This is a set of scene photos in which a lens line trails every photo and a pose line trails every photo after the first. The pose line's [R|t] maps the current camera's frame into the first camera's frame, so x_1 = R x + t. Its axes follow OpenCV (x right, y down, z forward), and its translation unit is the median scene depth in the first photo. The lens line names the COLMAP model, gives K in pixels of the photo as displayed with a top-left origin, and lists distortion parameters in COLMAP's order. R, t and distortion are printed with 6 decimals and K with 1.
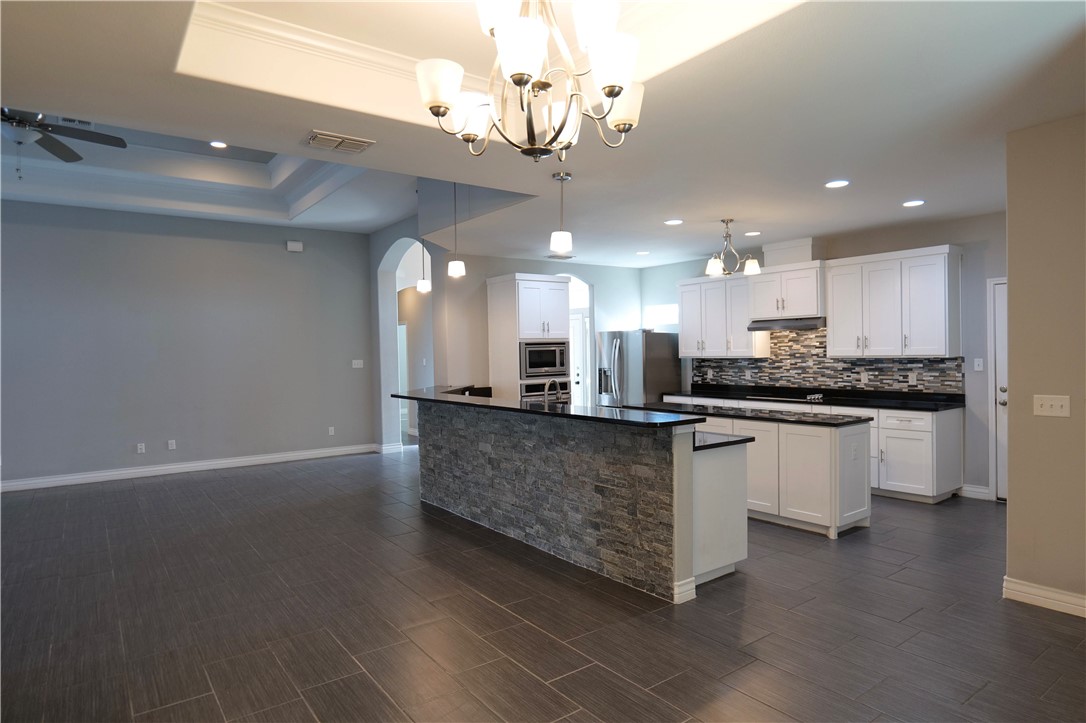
lens RADIAL K [[635.2, 0, 546.6], [0, 635.2, 363.2], [0, 0, 1]] dist [-0.022022, 0.009493]
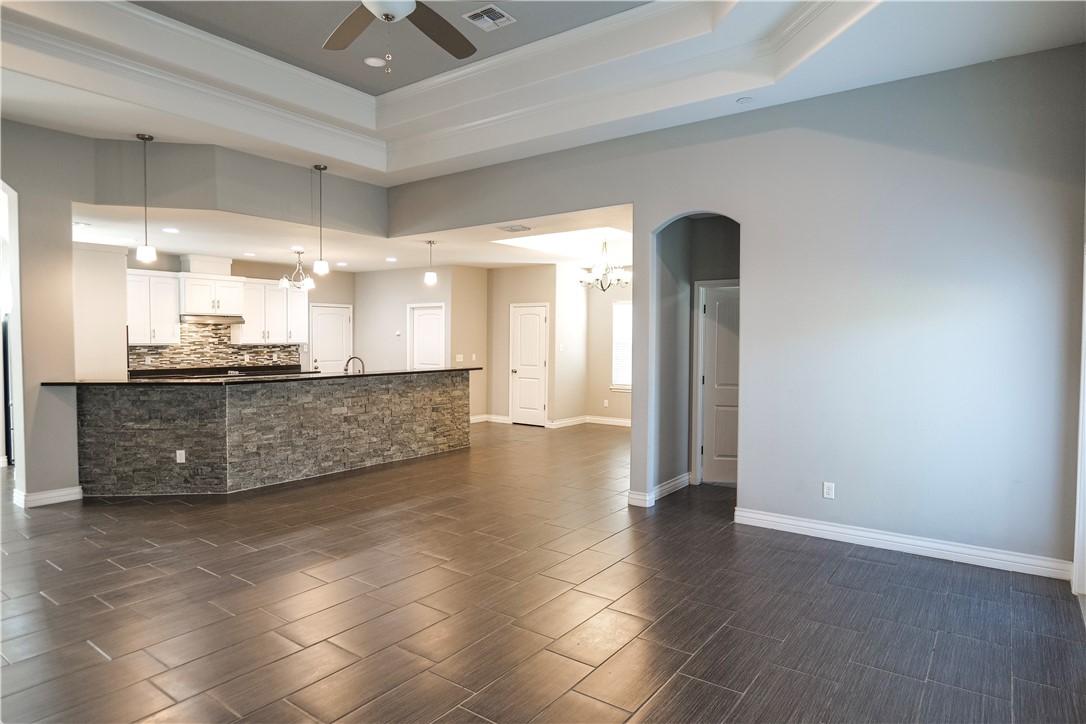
lens RADIAL K [[635.2, 0, 536.7], [0, 635.2, 357.7], [0, 0, 1]] dist [-0.022022, 0.009493]
pose [[-0.294590, -0.013088, 0.955534, -1.070621], [0.020289, 0.999595, 0.019947, 0.005558], [-0.955408, 0.025263, -0.294205, 0.733513]]
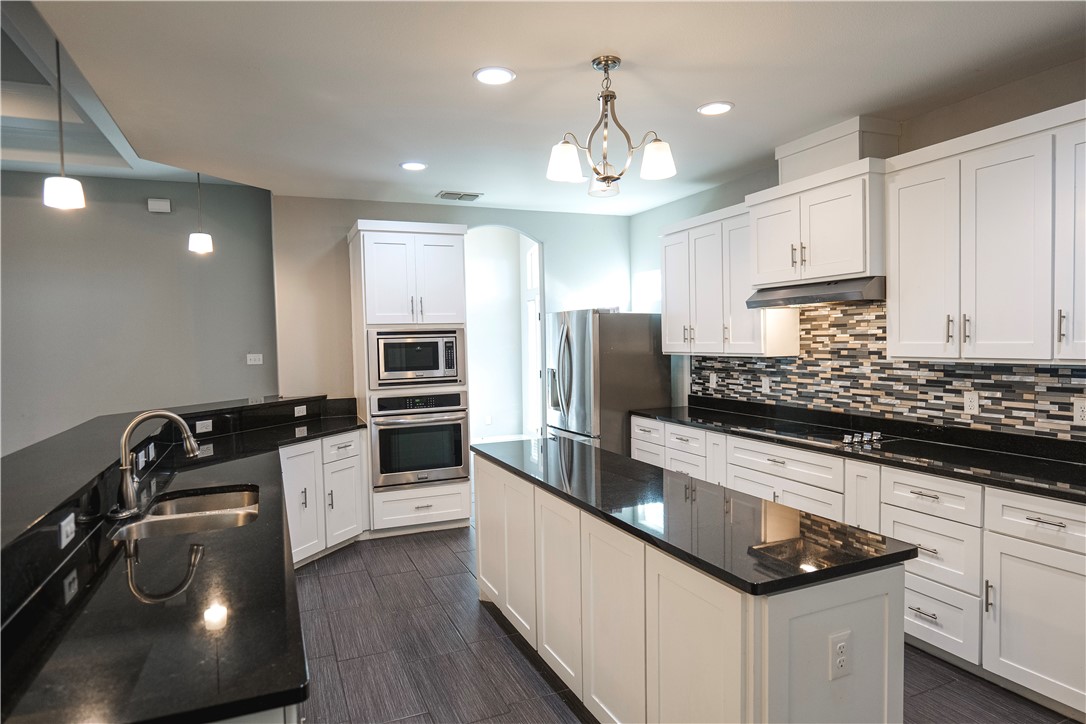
lens RADIAL K [[635.2, 0, 546.8], [0, 635.2, 365.2], [0, 0, 1]] dist [-0.022022, 0.009493]
pose [[0.974532, 0.008157, -0.224099, 0.278785], [-0.002489, 0.999670, 0.025562, -0.015627], [0.224234, -0.024354, 0.974231, 0.437325]]
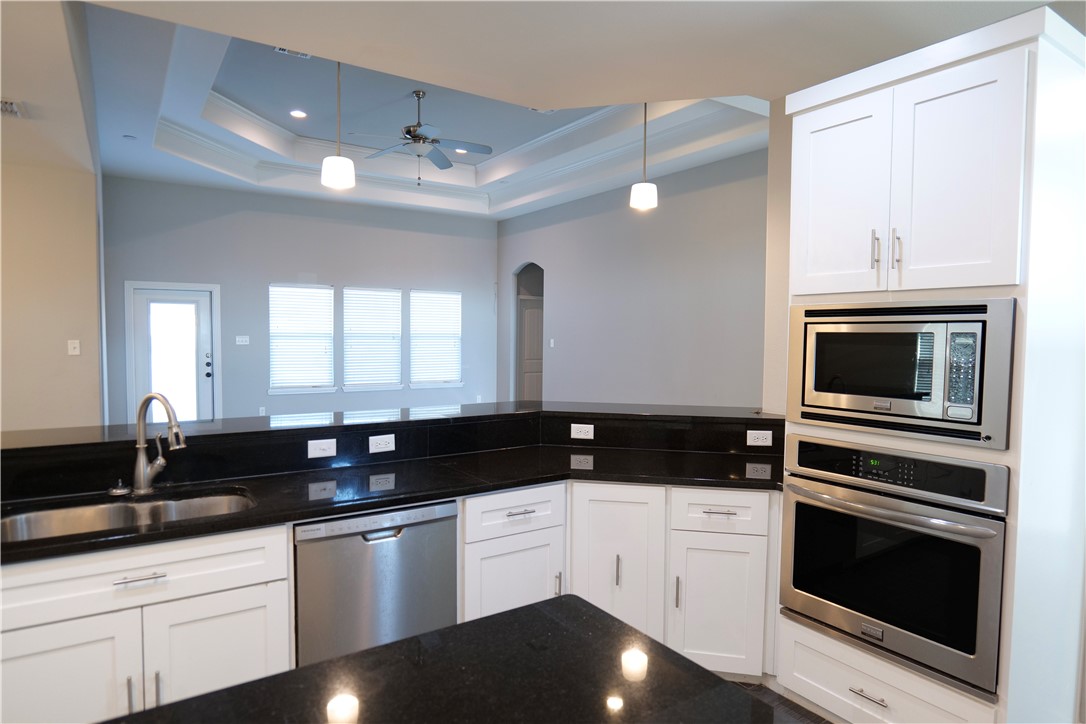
lens RADIAL K [[635.2, 0, 537.2], [0, 635.2, 364.7], [0, 0, 1]] dist [-0.022022, 0.009493]
pose [[-0.056799, 0.069865, -0.995938, 0.299087], [-0.029237, 0.997004, 0.071607, -0.023845], [0.997957, 0.033185, -0.054586, 0.909681]]
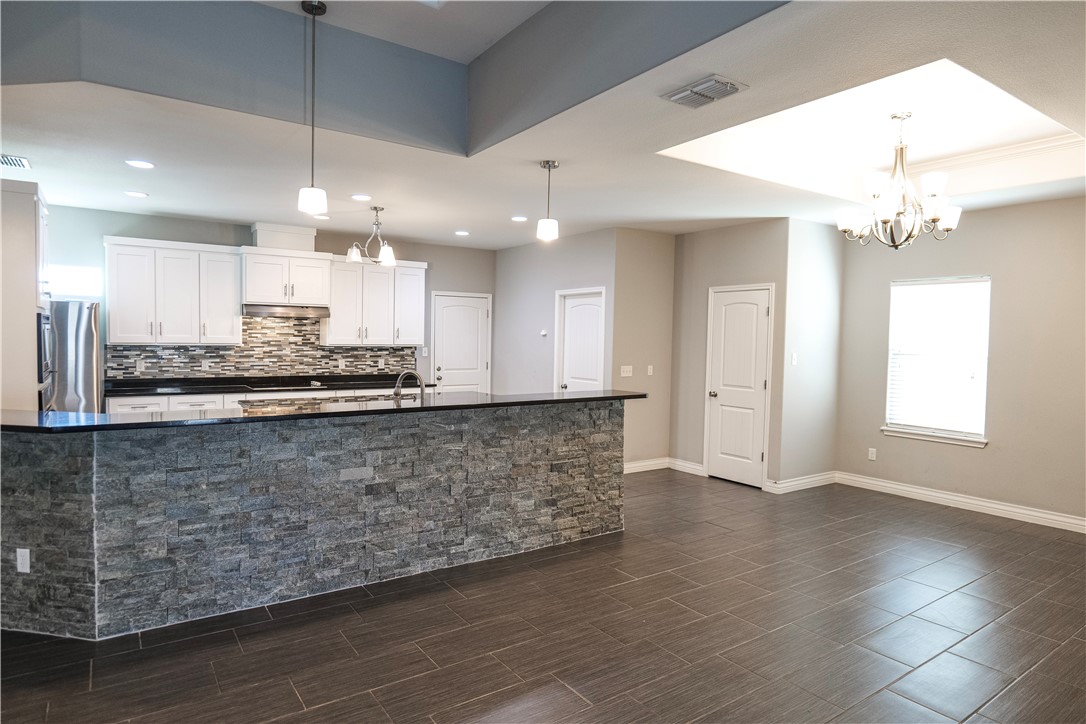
lens RADIAL K [[635.2, 0, 540.9], [0, 635.2, 361.4], [0, 0, 1]] dist [-0.022022, 0.009493]
pose [[0.027743, -0.018854, 0.999437, -0.576753], [0.003688, 0.999817, 0.018759, -0.001431], [-0.999608, 0.003166, 0.027808, 0.575213]]
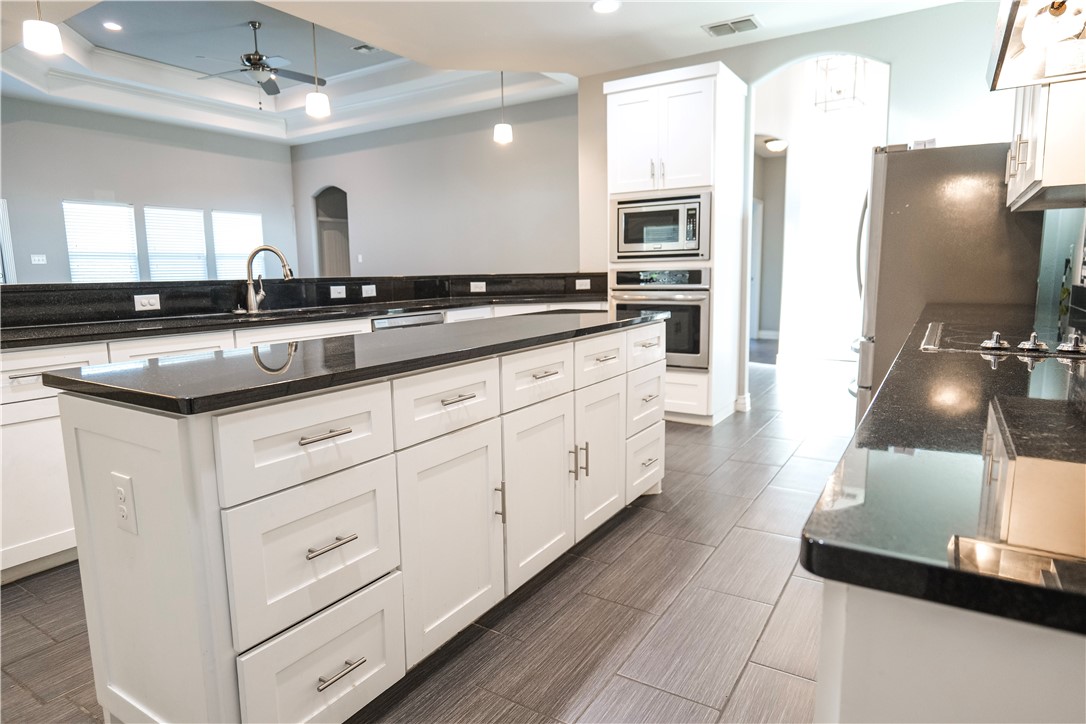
lens RADIAL K [[635.2, 0, 539.6], [0, 635.2, 360.3], [0, 0, 1]] dist [-0.022022, 0.009493]
pose [[0.357967, 0.145819, -0.922278, 0.532077], [-0.010774, 0.988310, 0.152078, 0.027492], [0.933672, -0.044502, 0.355353, 0.729966]]
